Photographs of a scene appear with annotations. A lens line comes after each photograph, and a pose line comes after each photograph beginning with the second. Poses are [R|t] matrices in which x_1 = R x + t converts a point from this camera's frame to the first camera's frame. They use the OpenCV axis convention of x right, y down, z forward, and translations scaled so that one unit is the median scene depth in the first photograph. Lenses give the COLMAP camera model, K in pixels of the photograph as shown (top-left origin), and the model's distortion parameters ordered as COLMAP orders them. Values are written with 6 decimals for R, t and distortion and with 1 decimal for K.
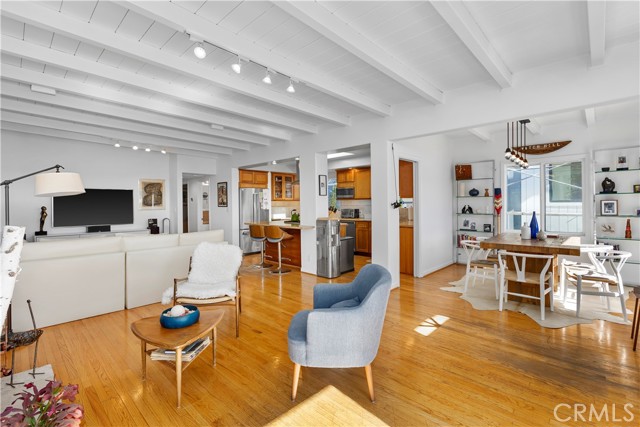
lens RADIAL K [[294.2, 0, 316.3], [0, 294.2, 203.9], [0, 0, 1]] dist [0.002060, 0.000301]
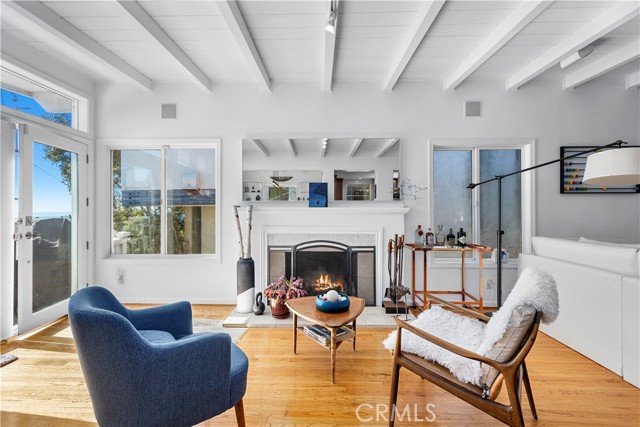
lens RADIAL K [[291.3, 0, 314.7], [0, 291.3, 207.4], [0, 0, 1]] dist [0.002043, 0.000453]
pose [[-0.734314, 0.004646, -0.678794, 0.108837], [0.006708, 0.999977, -0.000412, 0.017914], [0.678777, -0.004856, -0.734328, 0.664045]]
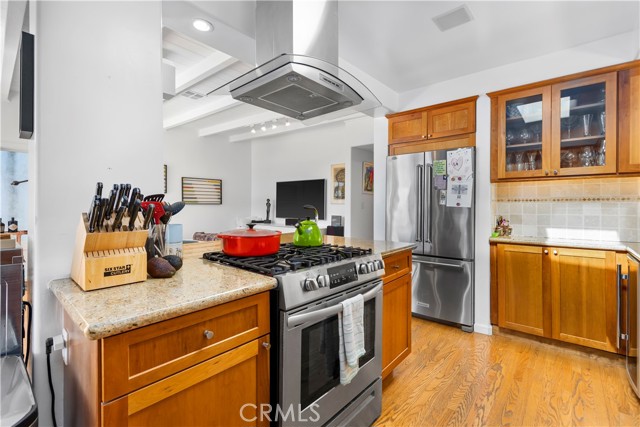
lens RADIAL K [[291.3, 0, 314.7], [0, 291.3, 207.4], [0, 0, 1]] dist [0.002043, 0.000453]
pose [[0.042559, 0.019090, -0.998912, 0.244310], [-0.004675, 0.999810, 0.018908, 0.019966], [0.999083, 0.003866, 0.042640, 1.158105]]
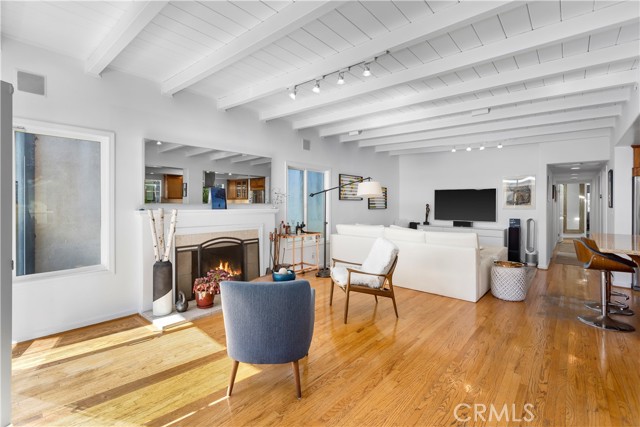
lens RADIAL K [[287.5, 0, 316.4], [0, 287.5, 206.5], [0, 0, 1]] dist [0.001753, 0.000055]
pose [[0.046772, 0.017451, -0.998753, 0.403984], [-0.002694, 0.999846, 0.017344, -0.002224], [0.998902, 0.001879, 0.046812, 0.424529]]
